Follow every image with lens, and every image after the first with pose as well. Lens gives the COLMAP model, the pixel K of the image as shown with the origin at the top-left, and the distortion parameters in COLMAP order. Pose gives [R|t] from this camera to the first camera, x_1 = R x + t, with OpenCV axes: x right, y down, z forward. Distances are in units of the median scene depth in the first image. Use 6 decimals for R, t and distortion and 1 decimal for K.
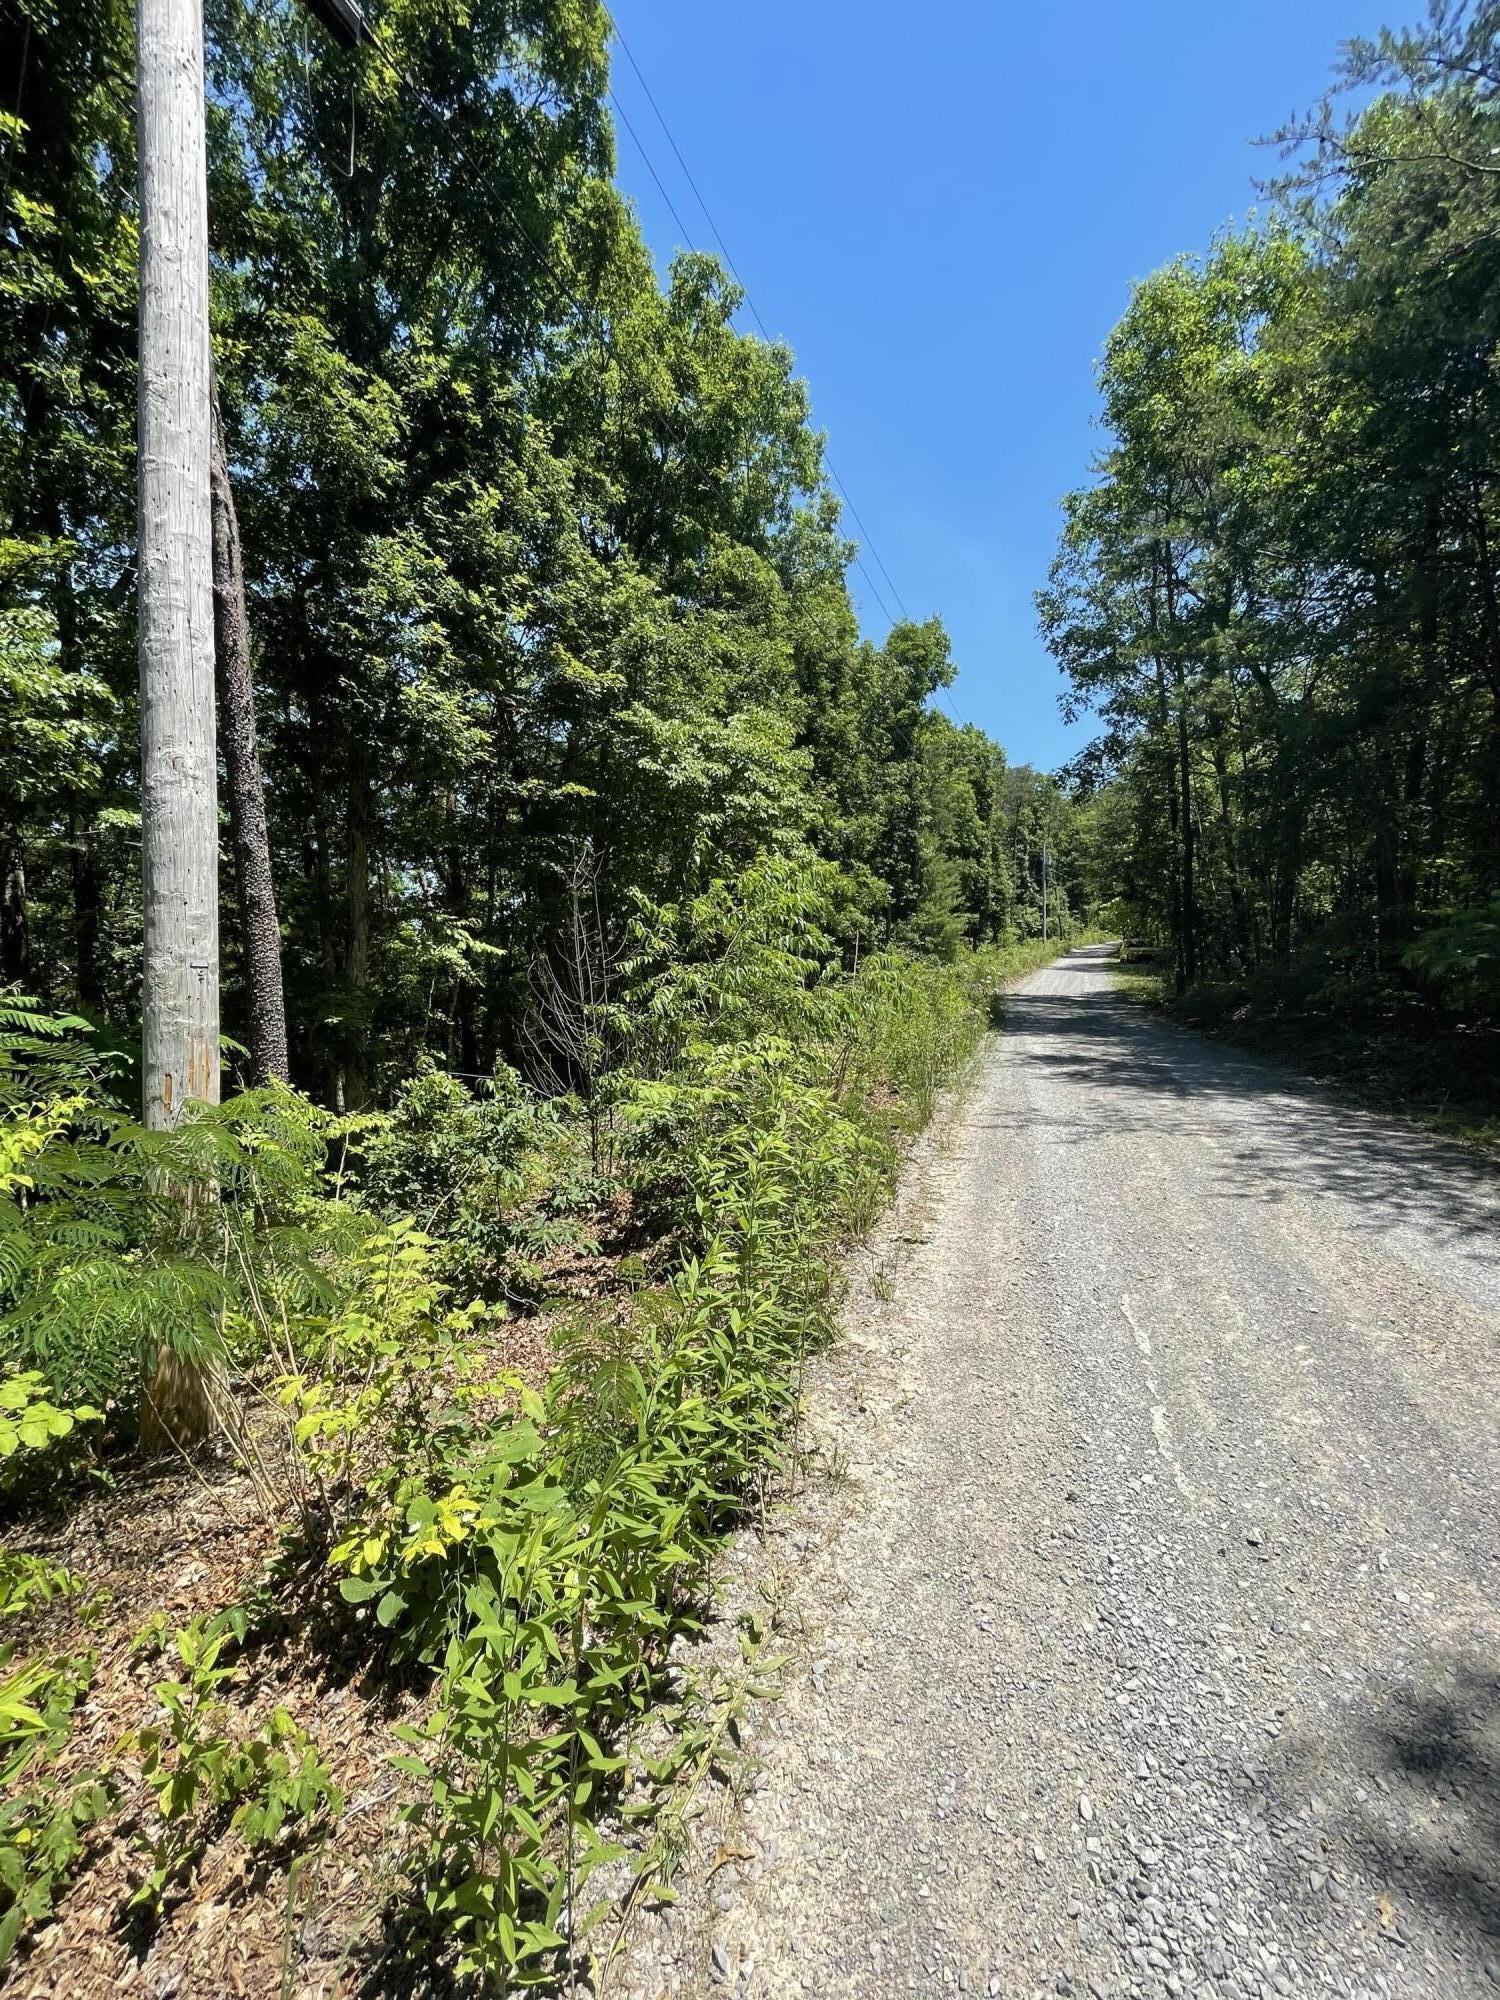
lens RADIAL K [[802.7, 0, 743.6], [0, 802.7, 1010.9], [0, 0, 1]] dist [0.003536, 0.000082]
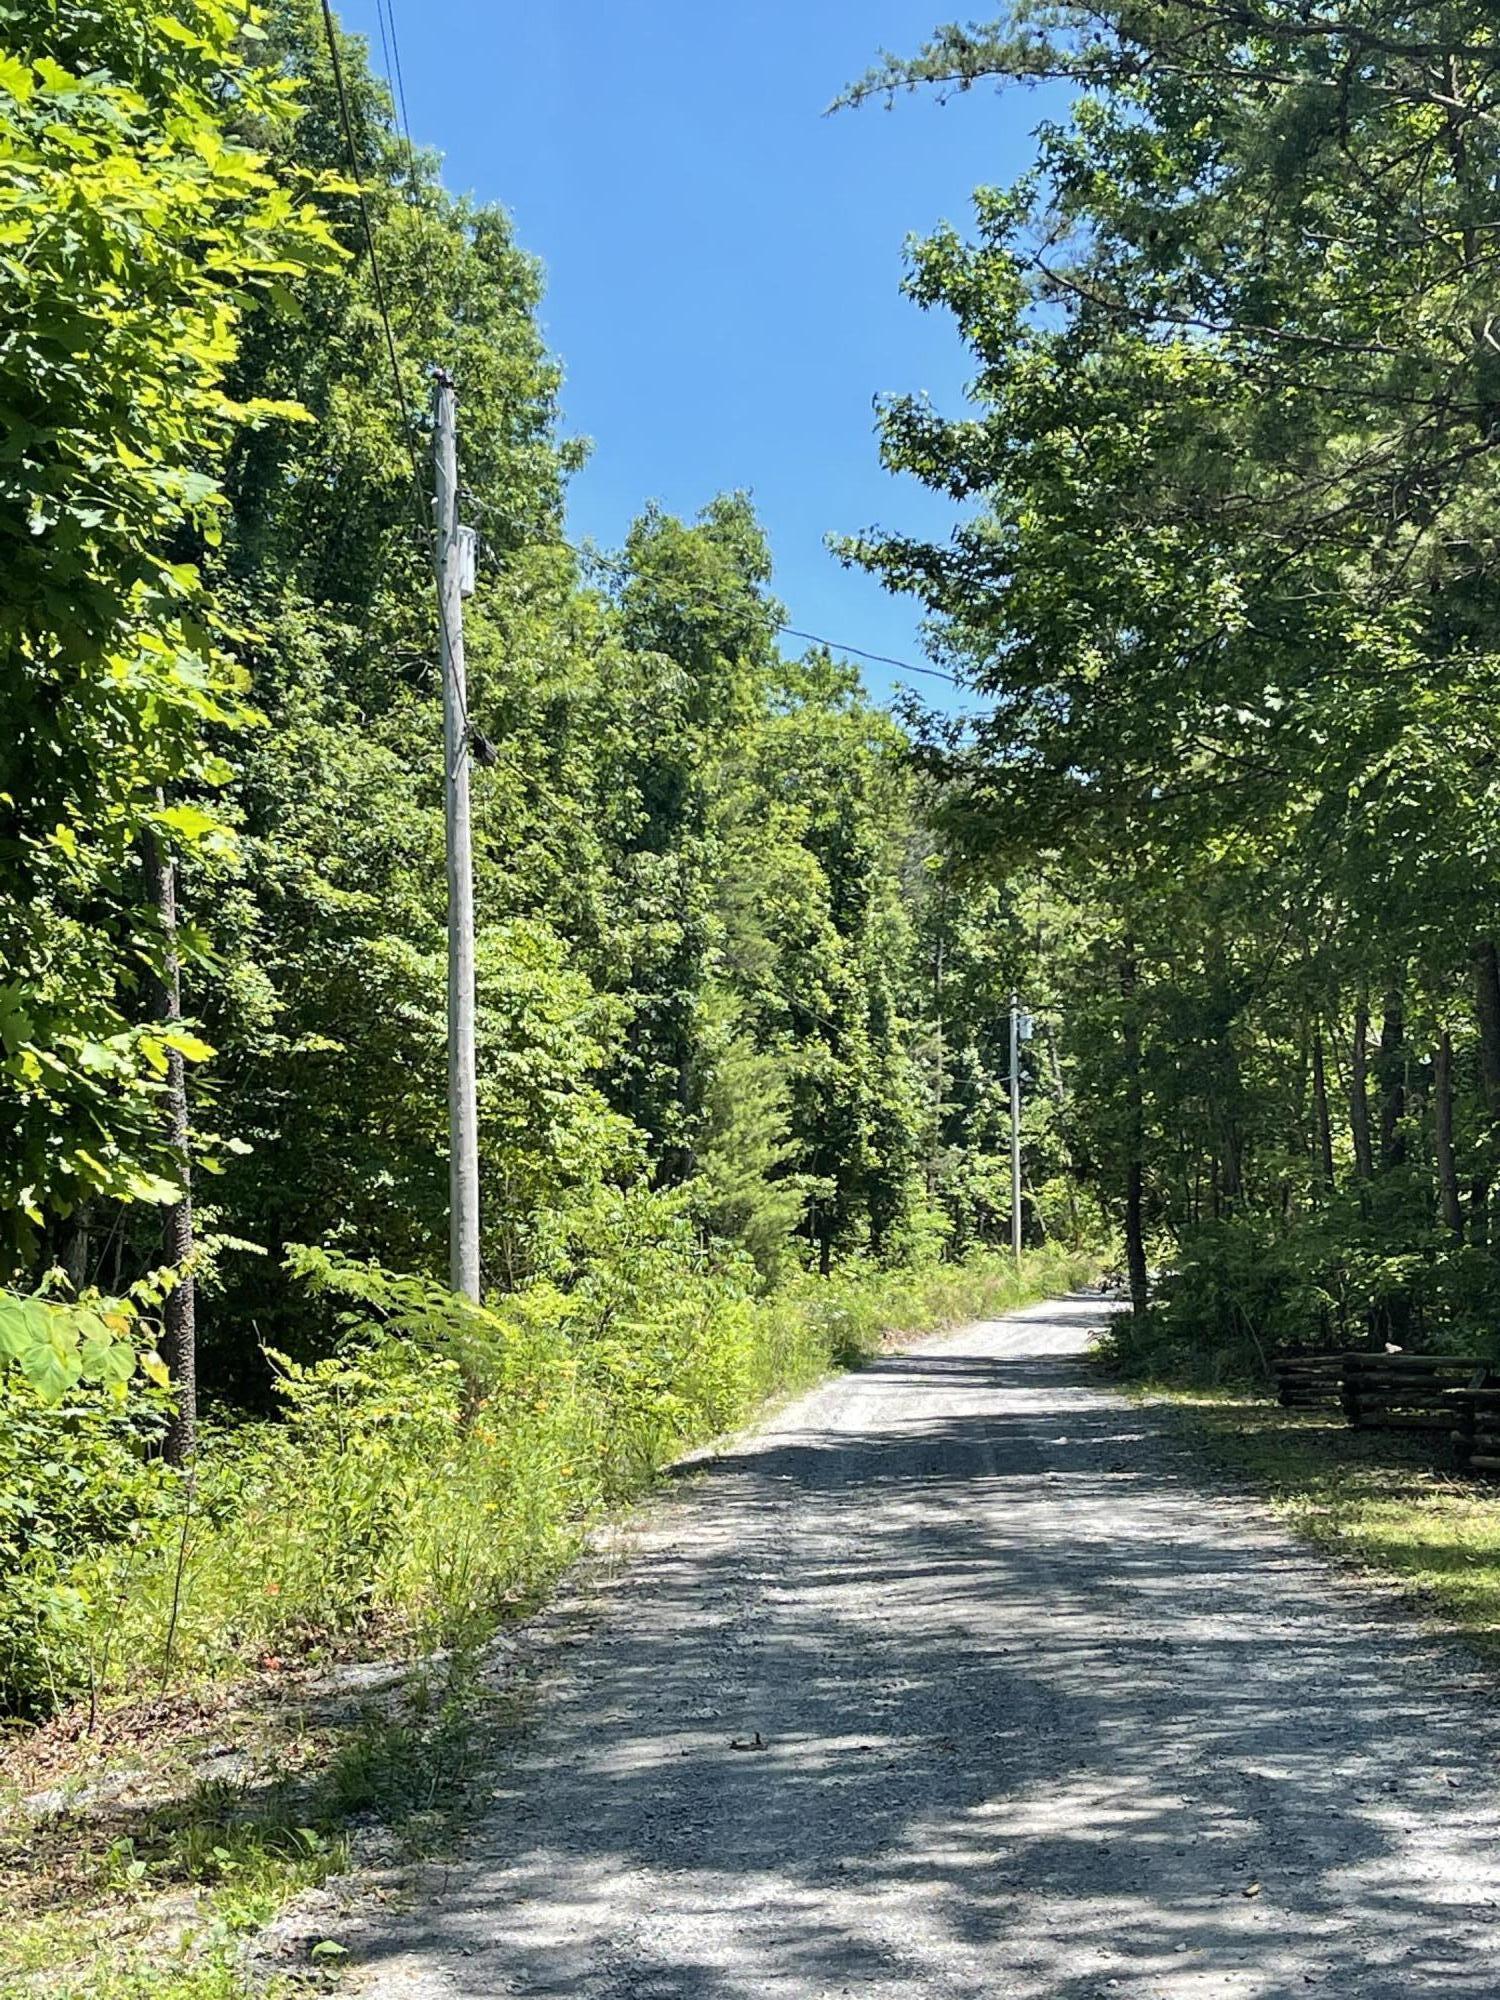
lens RADIAL K [[3244.8, 0, 755.3], [0, 3244.8, 999.5], [0, 0, 1]] dist [0.014712, 0.000000]
pose [[0.967537, 0.042713, 0.249095, -0.142225], [-0.002741, 0.987330, -0.158654, 0.043650], [-0.252716, 0.152821, 0.955395, -0.515196]]
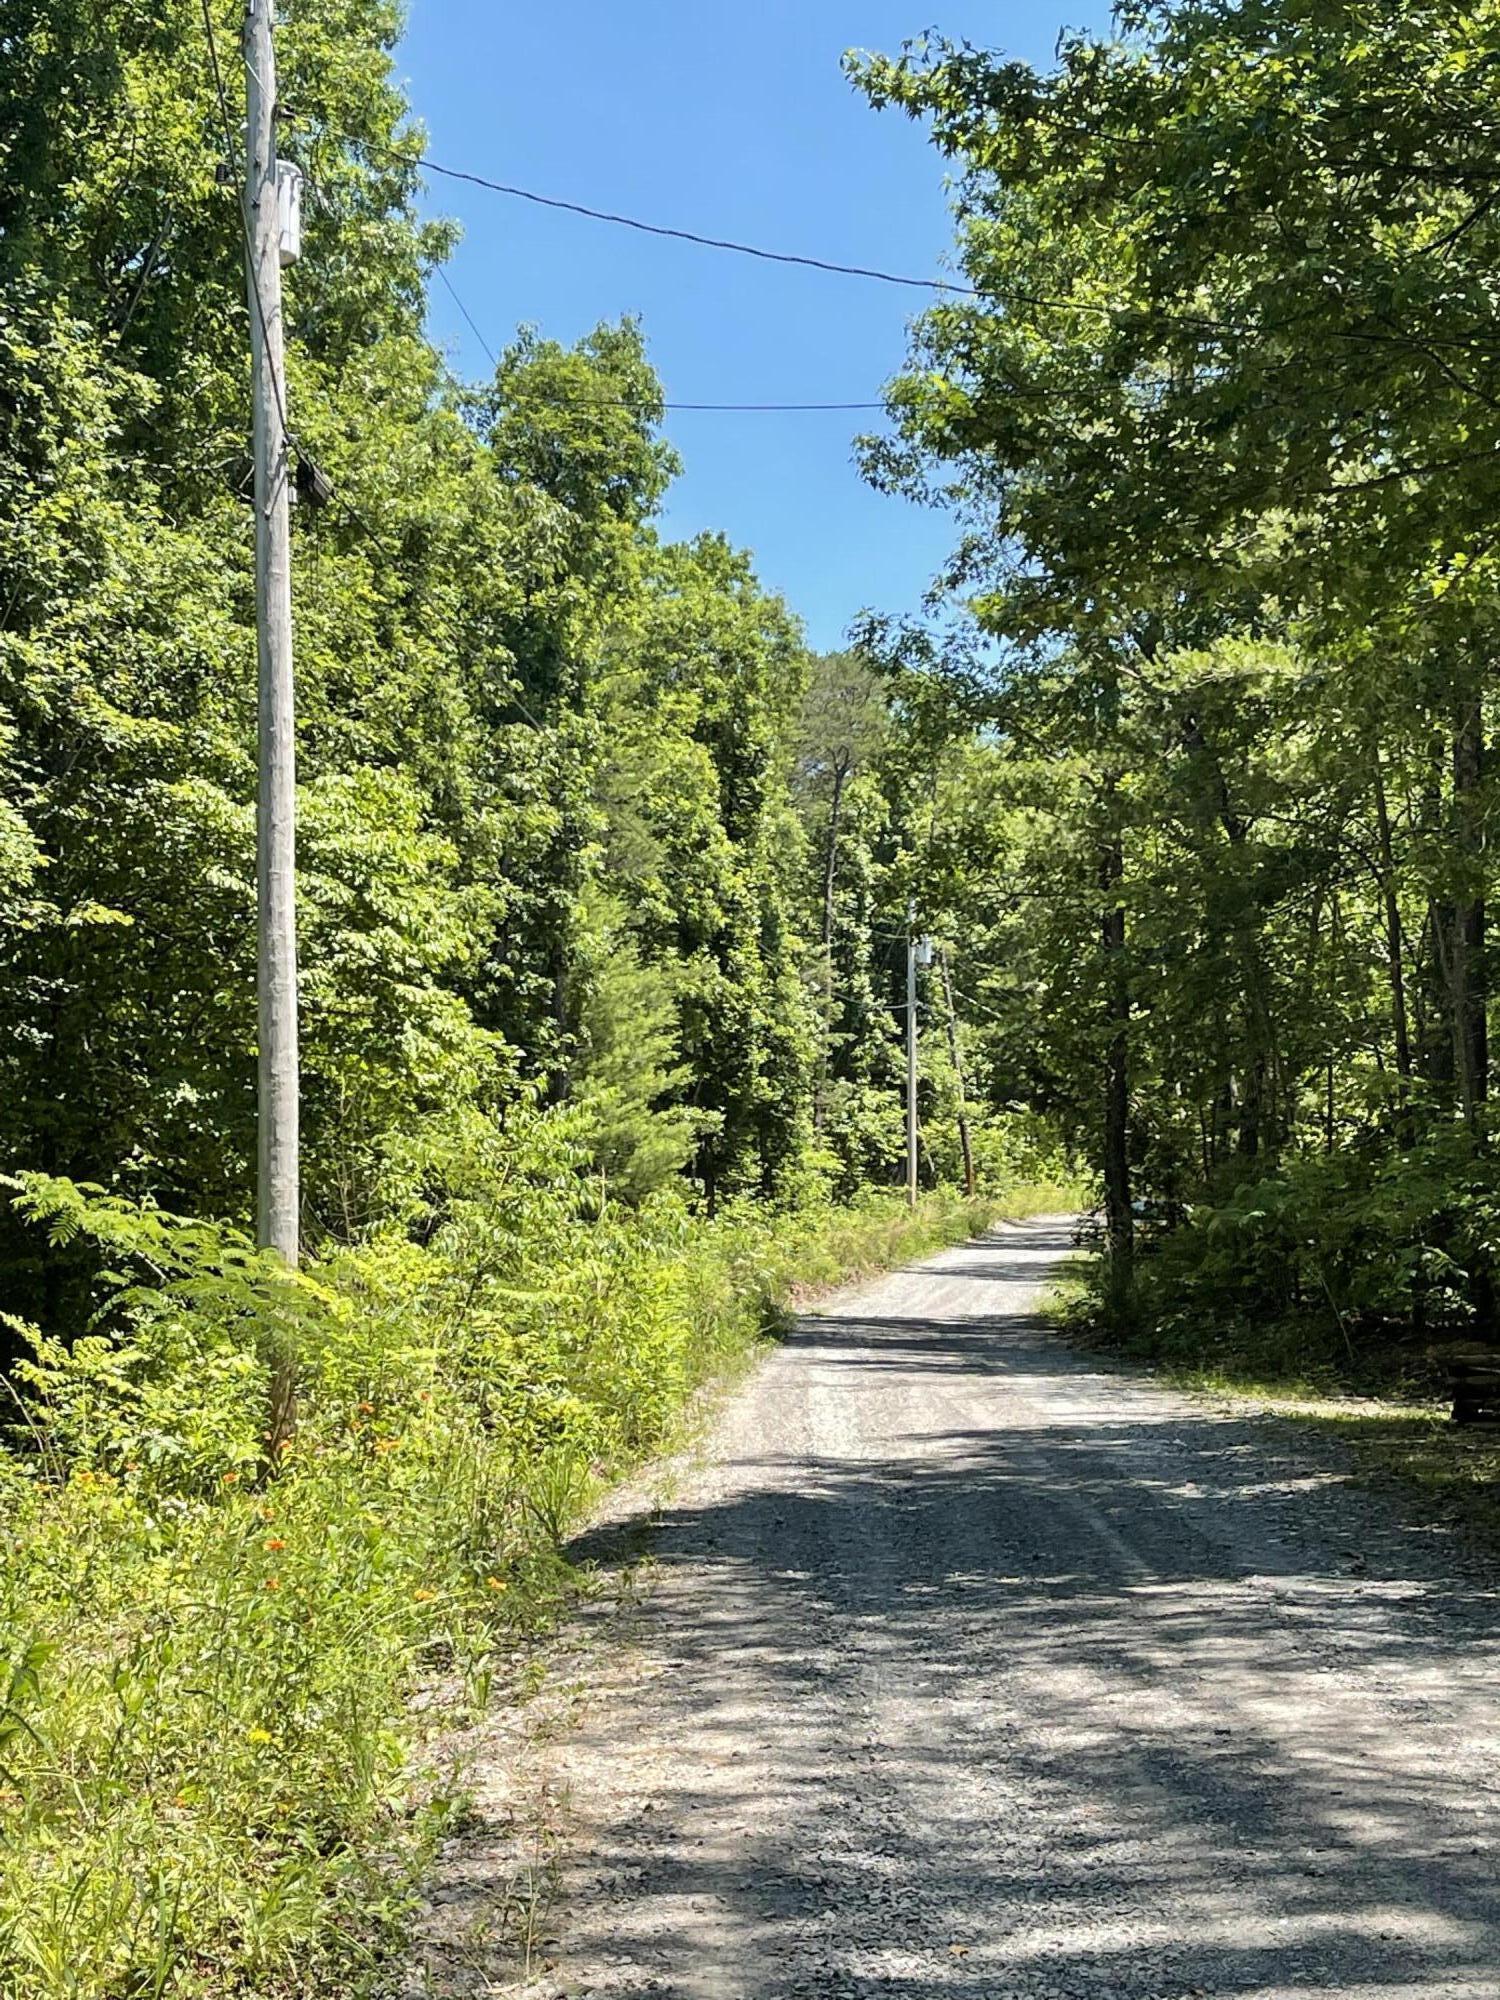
lens RADIAL K [[3244.8, 0, 701.6], [0, 3244.8, 1093.4], [0, 0, 1]] dist [0.014712, 0.000000]
pose [[0.959816, 0.040784, 0.277651, -0.107969], [-0.009780, 0.993644, -0.112145, 0.029274], [-0.280460, 0.104923, 0.954114, -0.342400]]
